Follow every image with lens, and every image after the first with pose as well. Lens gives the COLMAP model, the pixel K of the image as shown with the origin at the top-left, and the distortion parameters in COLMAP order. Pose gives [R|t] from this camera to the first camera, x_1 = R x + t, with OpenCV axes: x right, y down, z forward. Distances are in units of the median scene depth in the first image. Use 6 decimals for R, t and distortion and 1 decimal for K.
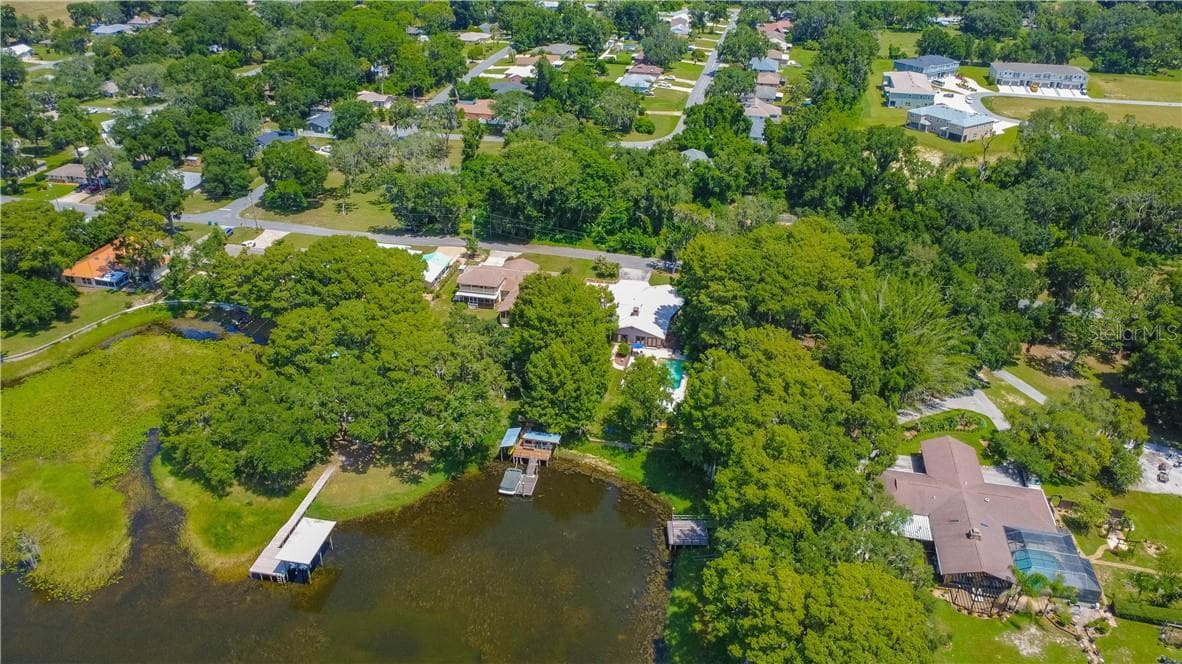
lens RADIAL K [[855.5, 0, 592.3], [0, 855.5, 332.0], [0, 0, 1]] dist [0.000667, 0.003080]
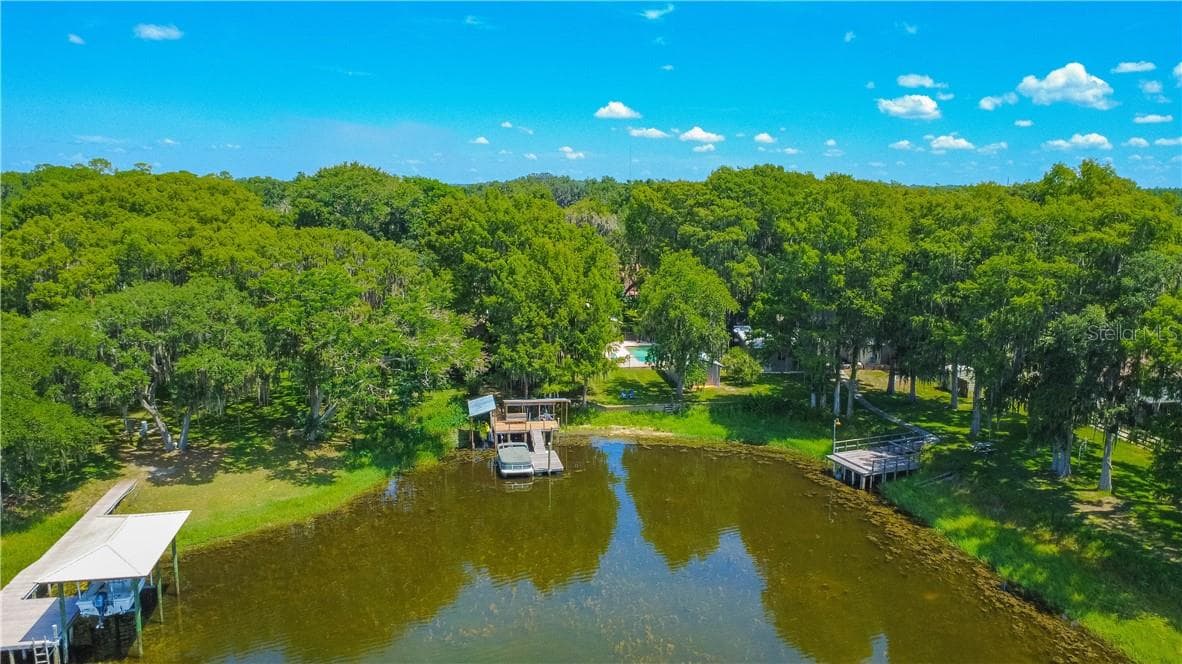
lens RADIAL K [[855.5, 0, 590.5], [0, 855.5, 336.1], [0, 0, 1]] dist [0.000667, 0.003080]
pose [[0.930618, -0.066416, 0.359914, -0.193749], [0.178975, 0.940377, -0.289240, 0.216959], [-0.319245, 0.333588, 0.887019, 0.405204]]
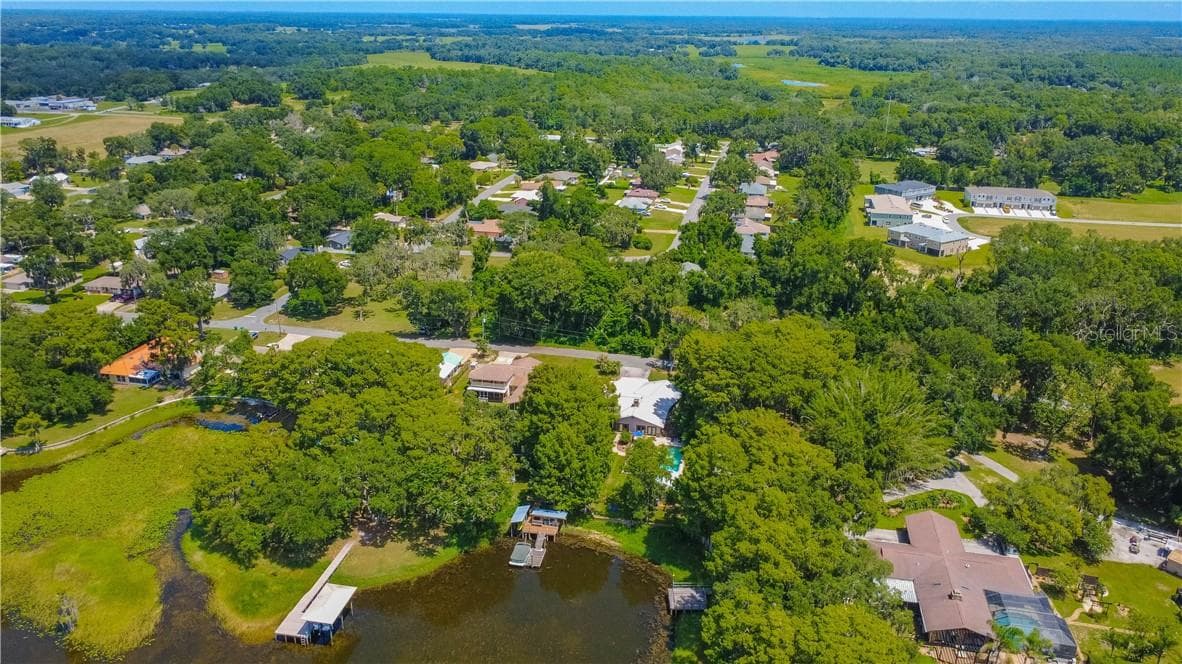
lens RADIAL K [[855.5, 0, 592.5], [0, 855.5, 333.4], [0, 0, 1]] dist [0.000667, 0.003080]
pose [[0.999996, -0.002293, 0.001385, -0.005373], [0.002470, 0.989390, -0.145265, 0.047533], [-0.001037, 0.145268, 0.989392, -0.073625]]
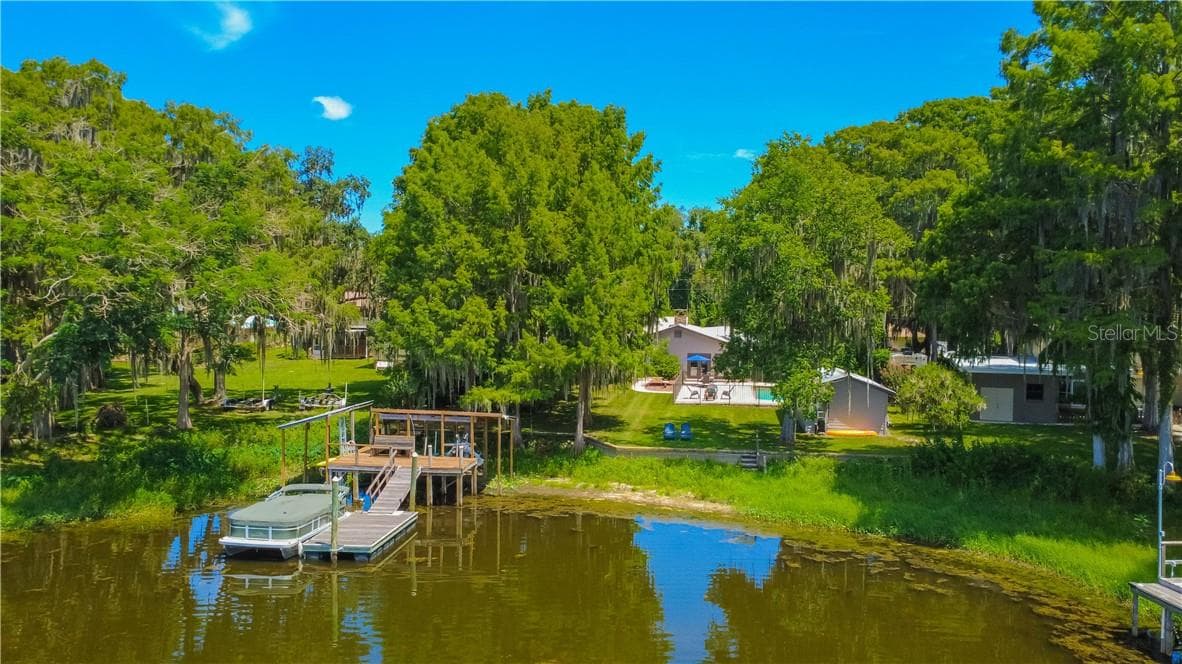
lens RADIAL K [[855.5, 0, 594.0], [0, 855.5, 334.3], [0, 0, 1]] dist [0.000667, 0.003080]
pose [[0.997641, 0.000221, 0.068649, -0.025987], [0.031312, 0.888450, -0.457905, 0.194466], [-0.061093, 0.458974, 0.886347, 0.637445]]
